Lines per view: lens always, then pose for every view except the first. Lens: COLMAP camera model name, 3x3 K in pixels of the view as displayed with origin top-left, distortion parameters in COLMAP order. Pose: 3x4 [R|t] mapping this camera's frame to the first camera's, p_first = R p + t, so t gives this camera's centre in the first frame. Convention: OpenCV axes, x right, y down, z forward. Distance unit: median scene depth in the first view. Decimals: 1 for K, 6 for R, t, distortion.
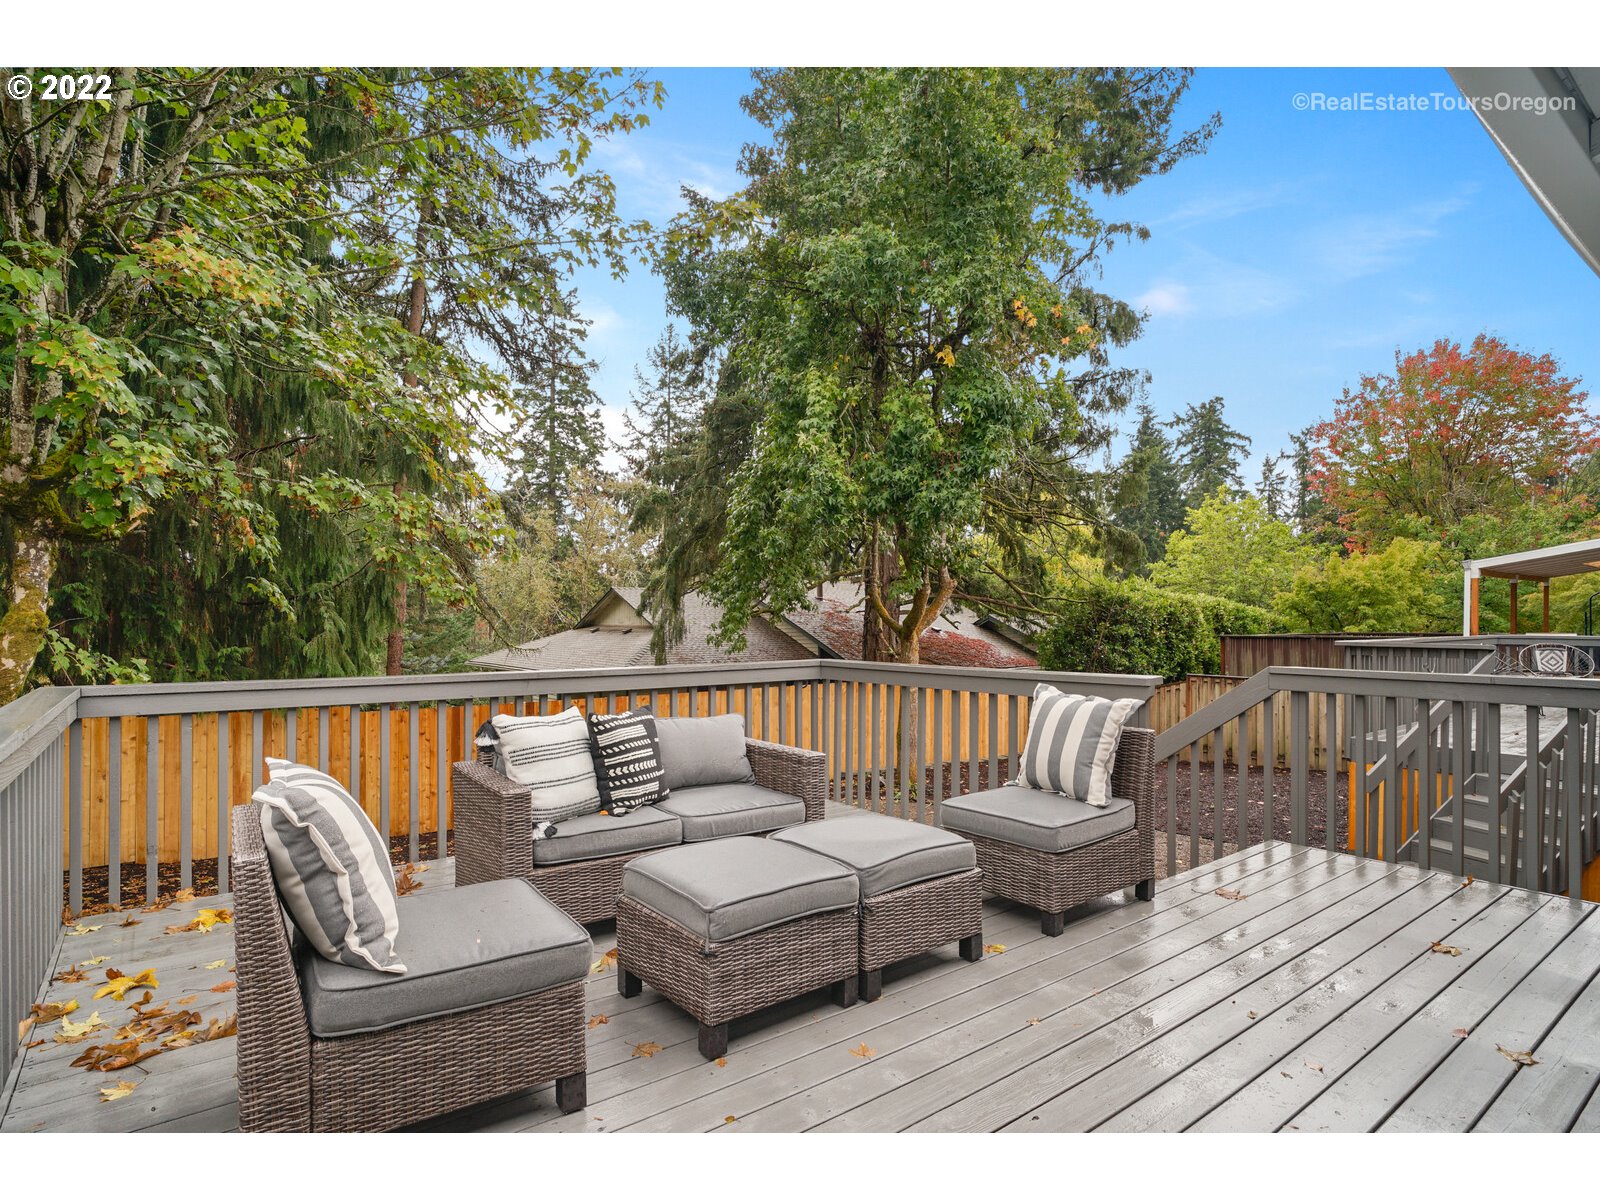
lens RADIAL K [[839.5, 0, 790.1], [0, 839.5, 598.8], [0, 0, 1]] dist [-0.032202, 0.001012]
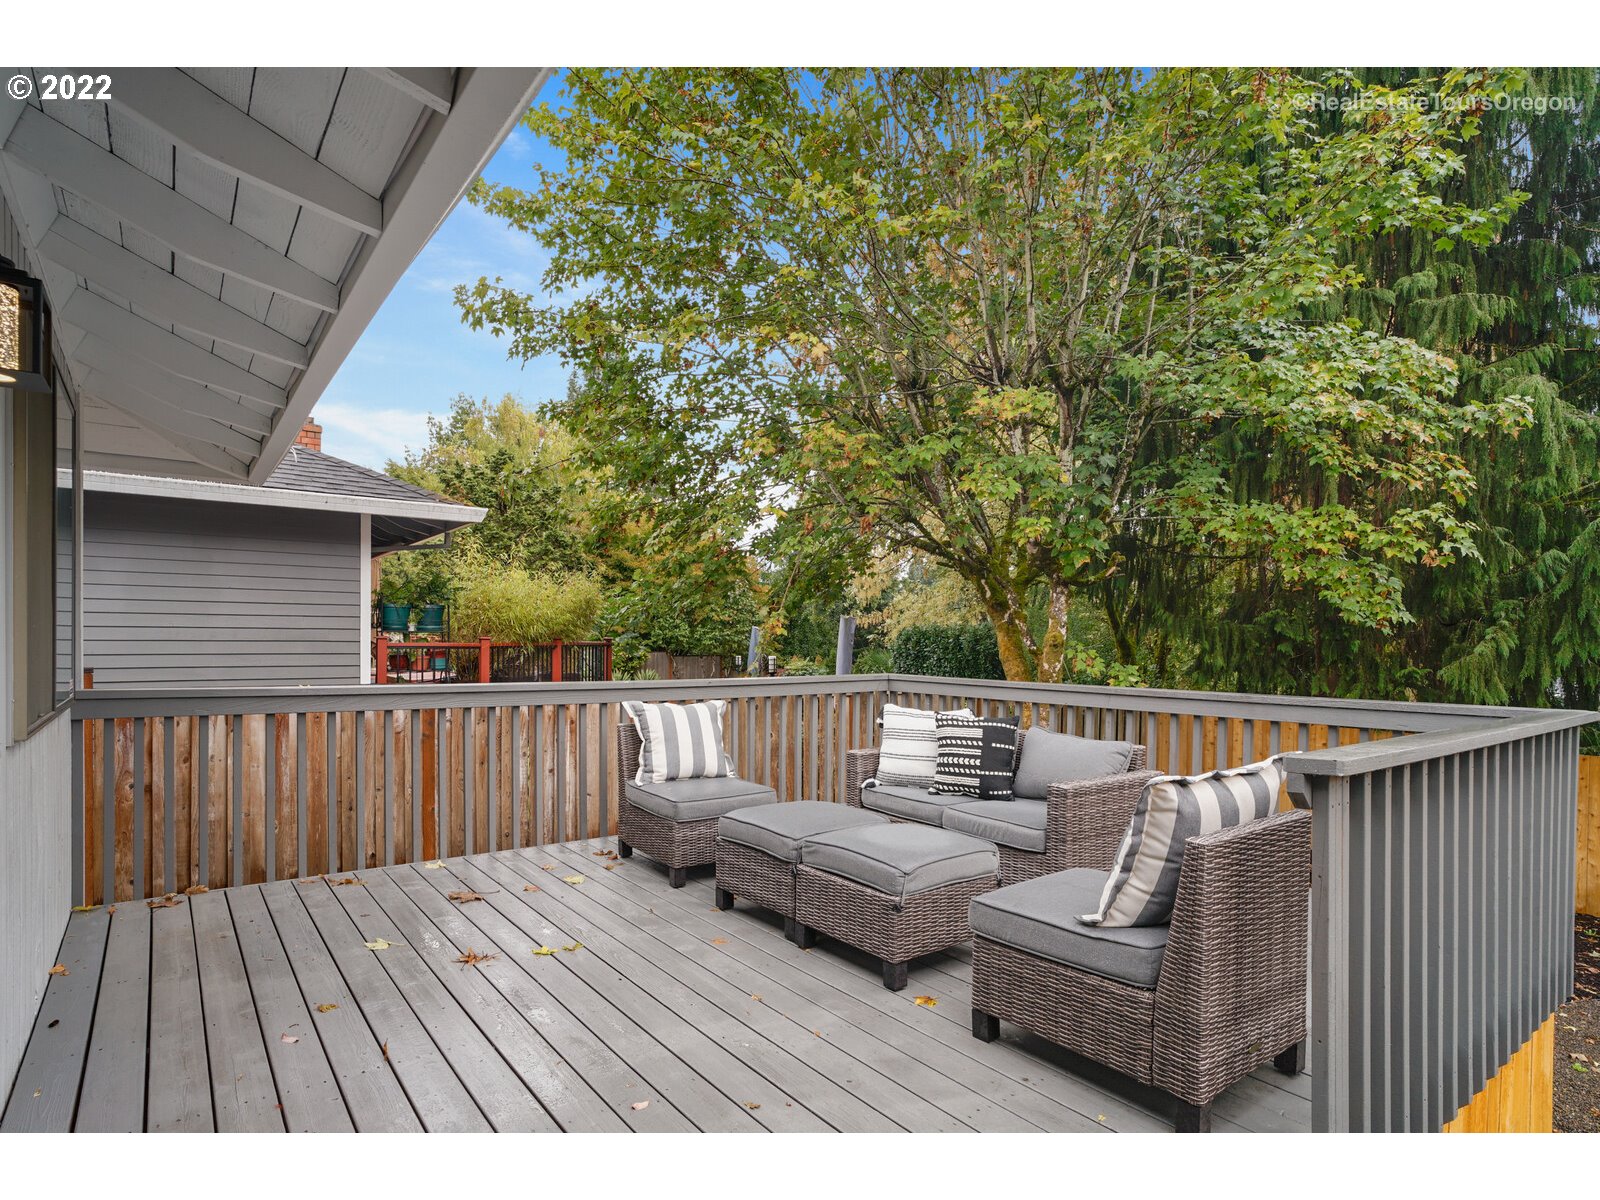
lens RADIAL K [[839.5, 0, 790.1], [0, 839.5, 598.8], [0, 0, 1]] dist [-0.032202, 0.001012]
pose [[0.009831, -0.041999, -0.999069, 1.222210], [0.015827, 0.998999, -0.041841, 0.015548], [0.999826, -0.015401, 0.010486, 0.883710]]
